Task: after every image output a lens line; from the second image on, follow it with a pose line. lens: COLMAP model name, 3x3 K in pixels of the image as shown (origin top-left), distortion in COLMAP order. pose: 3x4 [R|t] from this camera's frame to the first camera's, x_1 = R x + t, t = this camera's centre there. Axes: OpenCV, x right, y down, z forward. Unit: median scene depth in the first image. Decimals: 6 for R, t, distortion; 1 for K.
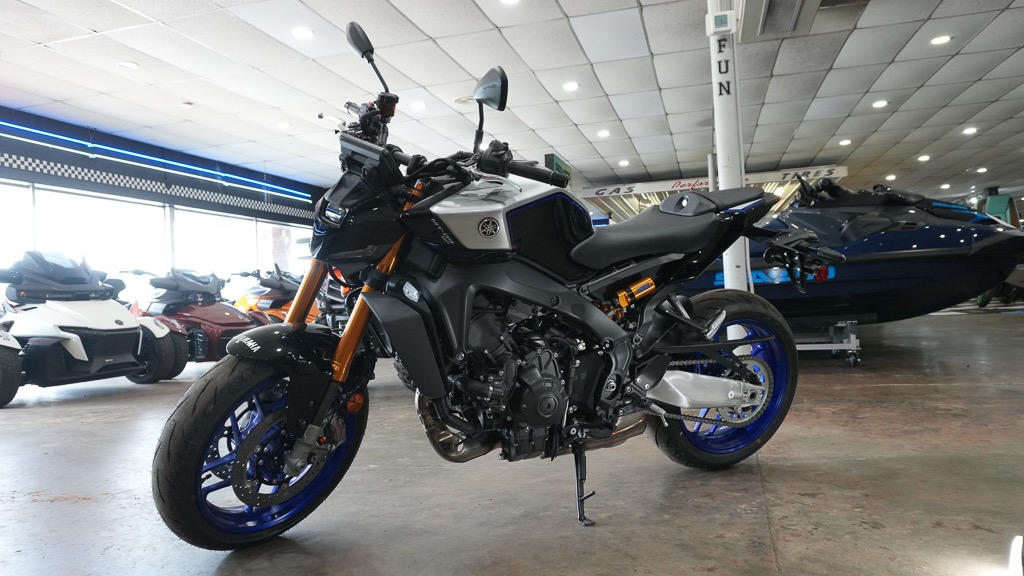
lens RADIAL K [[704.7, 0, 516.2], [0, 704.7, 289.5], [0, 0, 1]] dist [-0.022972, 0.014292]
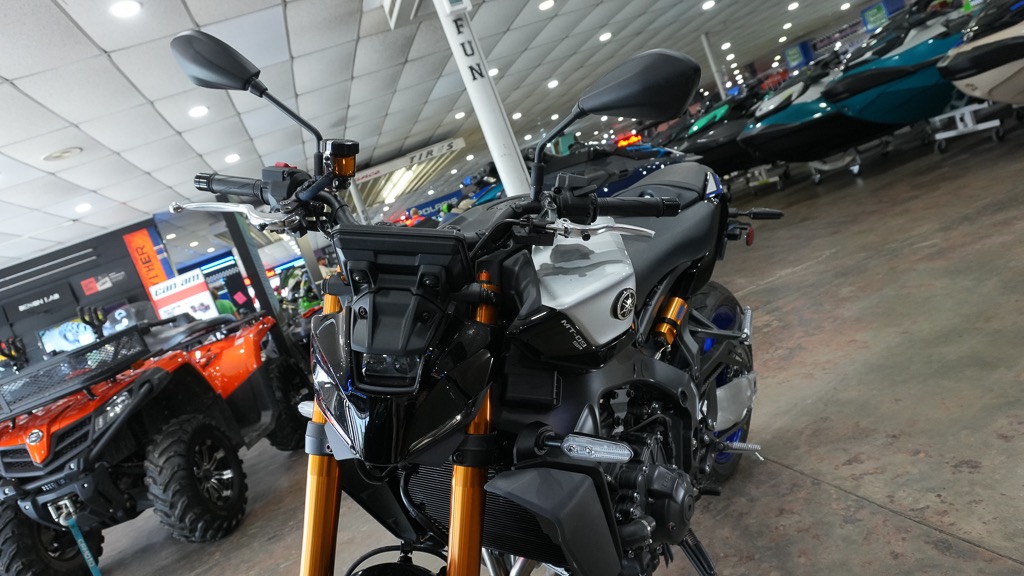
lens RADIAL K [[704.7, 0, 513.1], [0, 704.7, 286.3], [0, 0, 1]] dist [-0.022972, 0.014292]
pose [[0.810198, -0.309752, 0.497627, -0.199514], [0.311683, 0.946659, 0.081798, -0.085309], [-0.496420, 0.088830, 0.863526, 0.222813]]
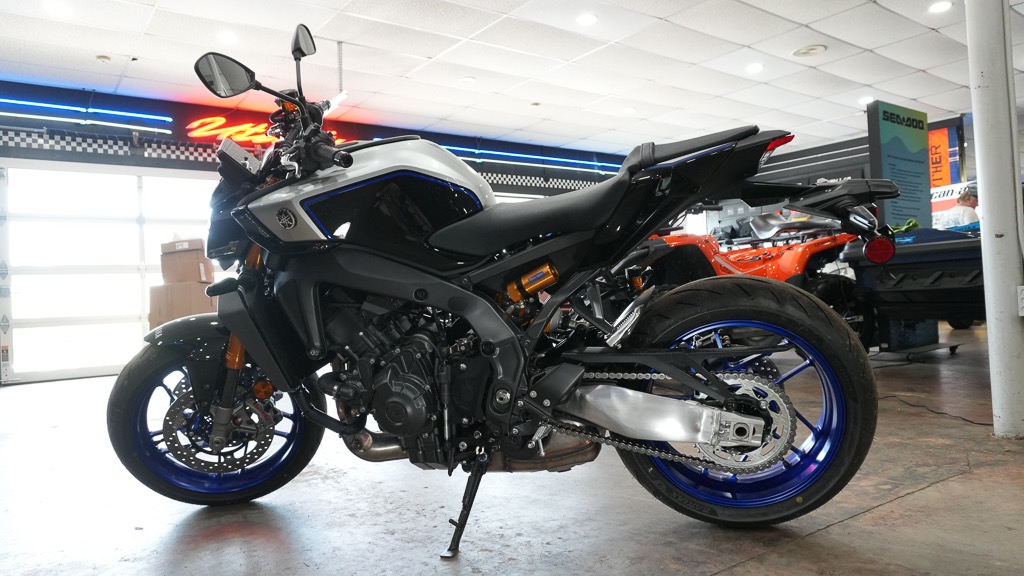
lens RADIAL K [[704.7, 0, 519.6], [0, 704.7, 285.4], [0, 0, 1]] dist [-0.022972, 0.014292]
pose [[0.796462, 0.000820, -0.604687, 0.355237], [0.013482, 0.999726, 0.019114, -0.005217], [0.604538, -0.023376, 0.796233, 0.196108]]
